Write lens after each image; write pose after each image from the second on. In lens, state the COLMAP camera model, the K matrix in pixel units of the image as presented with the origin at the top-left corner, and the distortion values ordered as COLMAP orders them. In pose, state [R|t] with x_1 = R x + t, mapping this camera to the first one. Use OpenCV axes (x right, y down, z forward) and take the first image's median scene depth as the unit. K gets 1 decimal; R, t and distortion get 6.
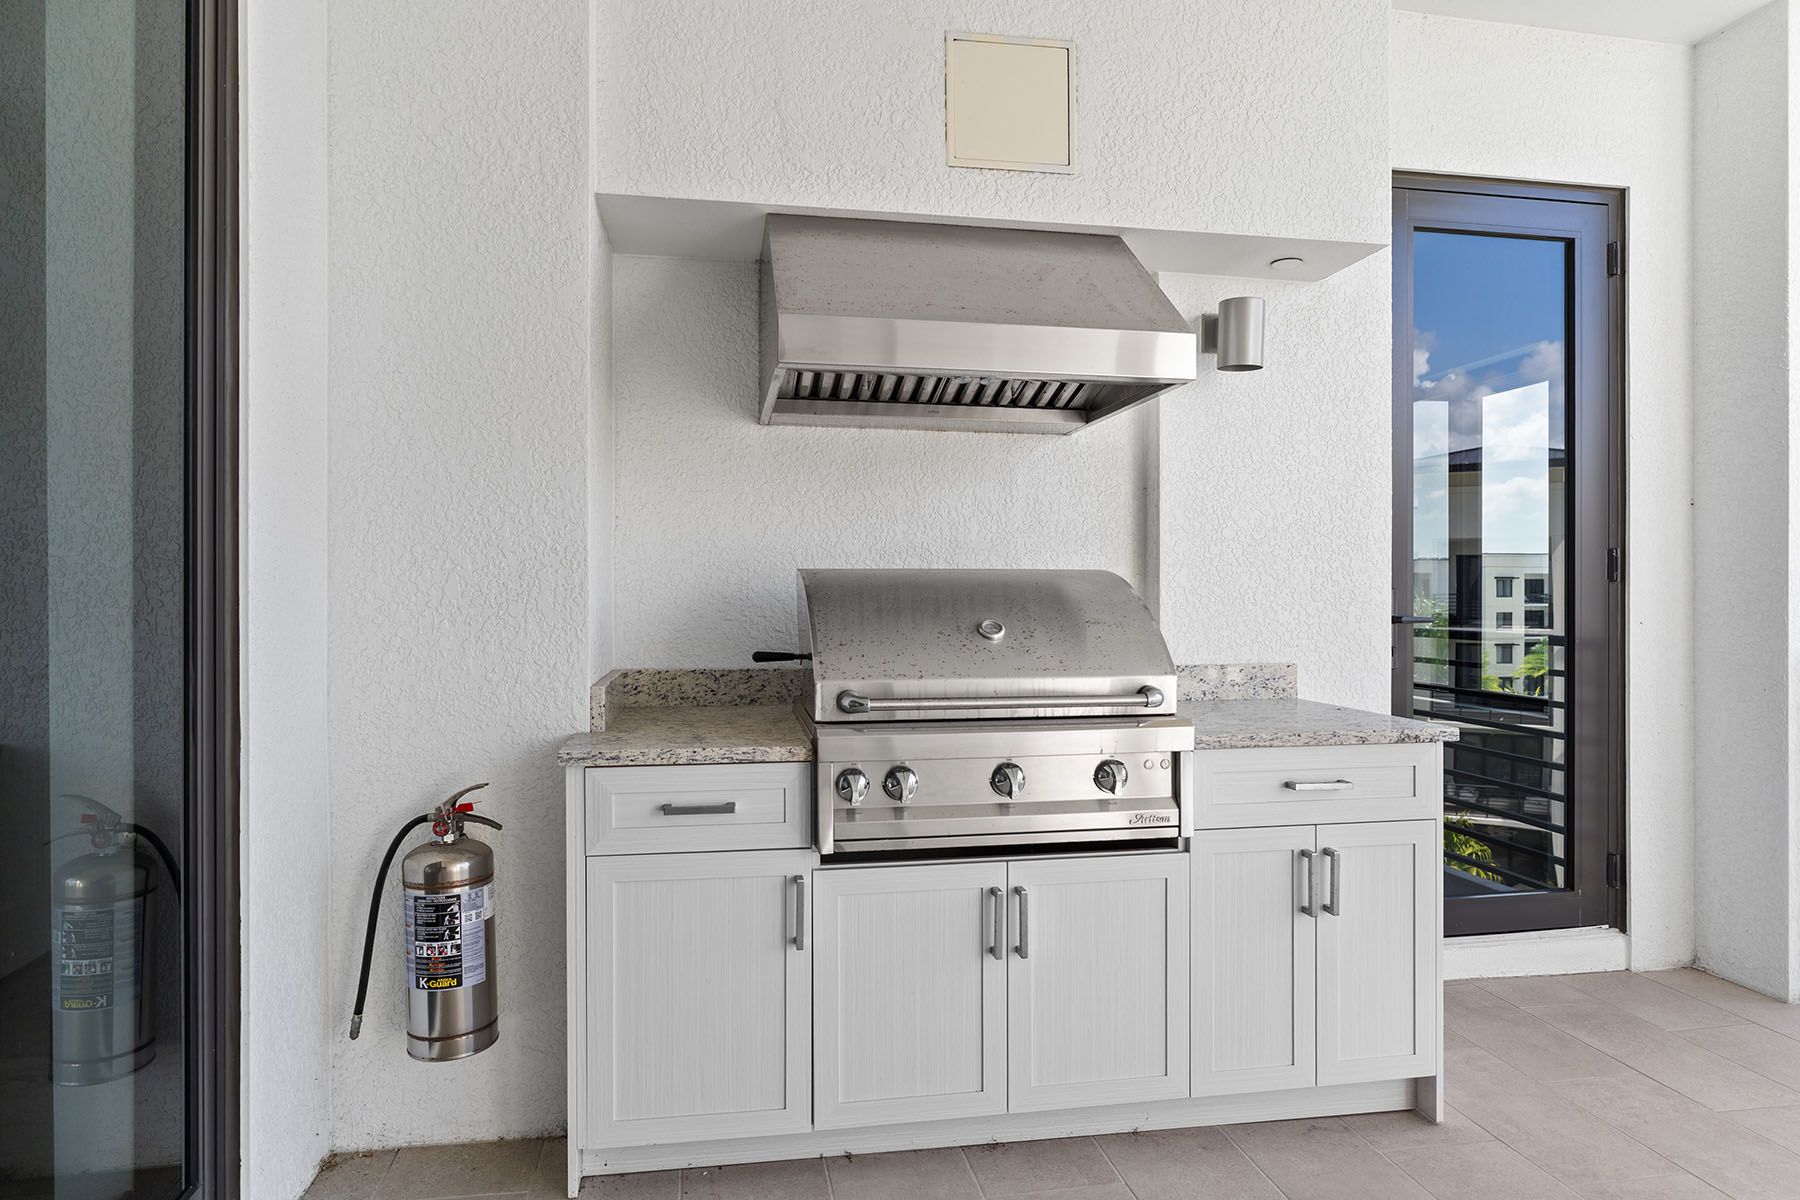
lens RADIAL K [[1049.2, 0, 900.0], [0, 1049.2, 600.0], [0, 0, 1]] dist [-0.002423, 0.000021]
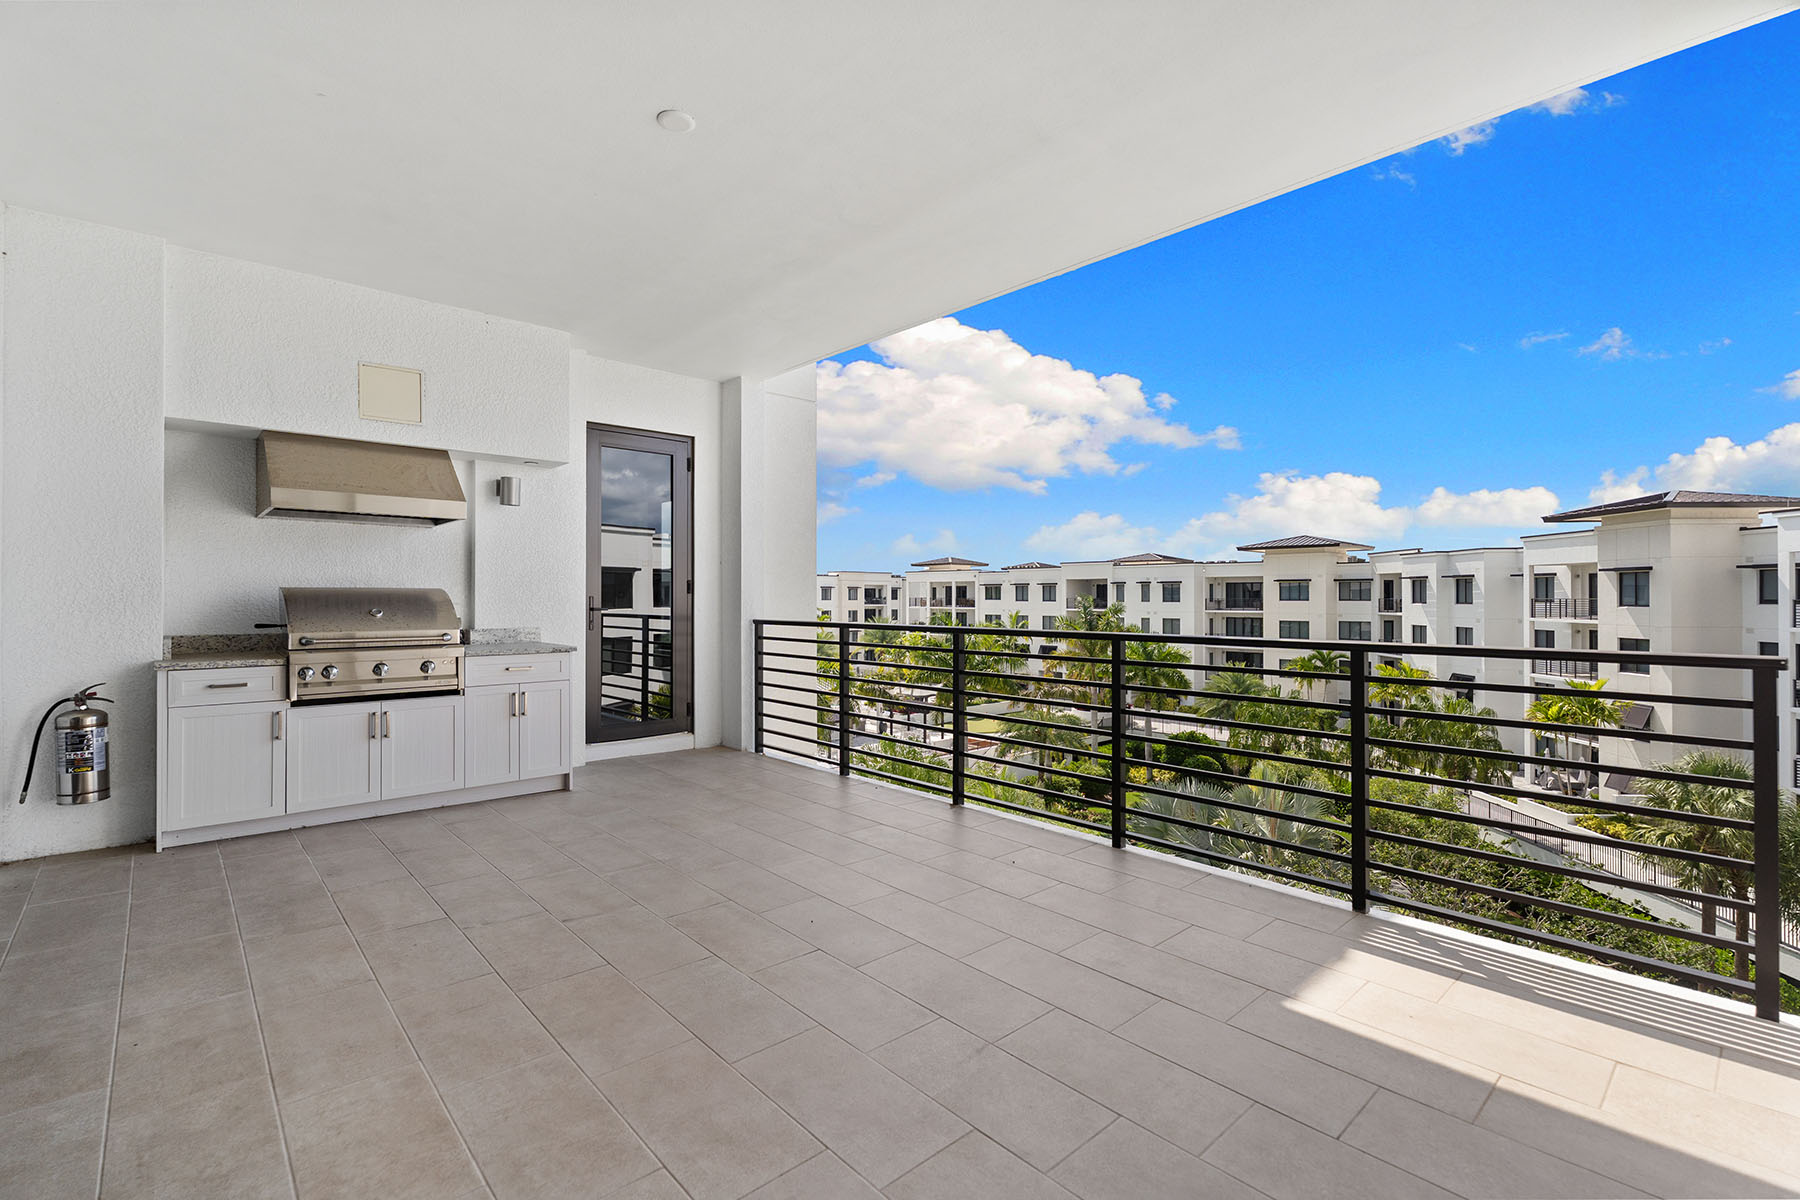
lens RADIAL K [[810.6, 0, 901.5], [0, 810.6, 593.4], [0, 0, 1]] dist [0.002110, -0.000300]
pose [[0.847041, 0.002960, 0.531519, 0.122613], [0.003274, 0.999936, -0.010787, 0.007926], [-0.531517, 0.010877, 0.846978, -1.345494]]
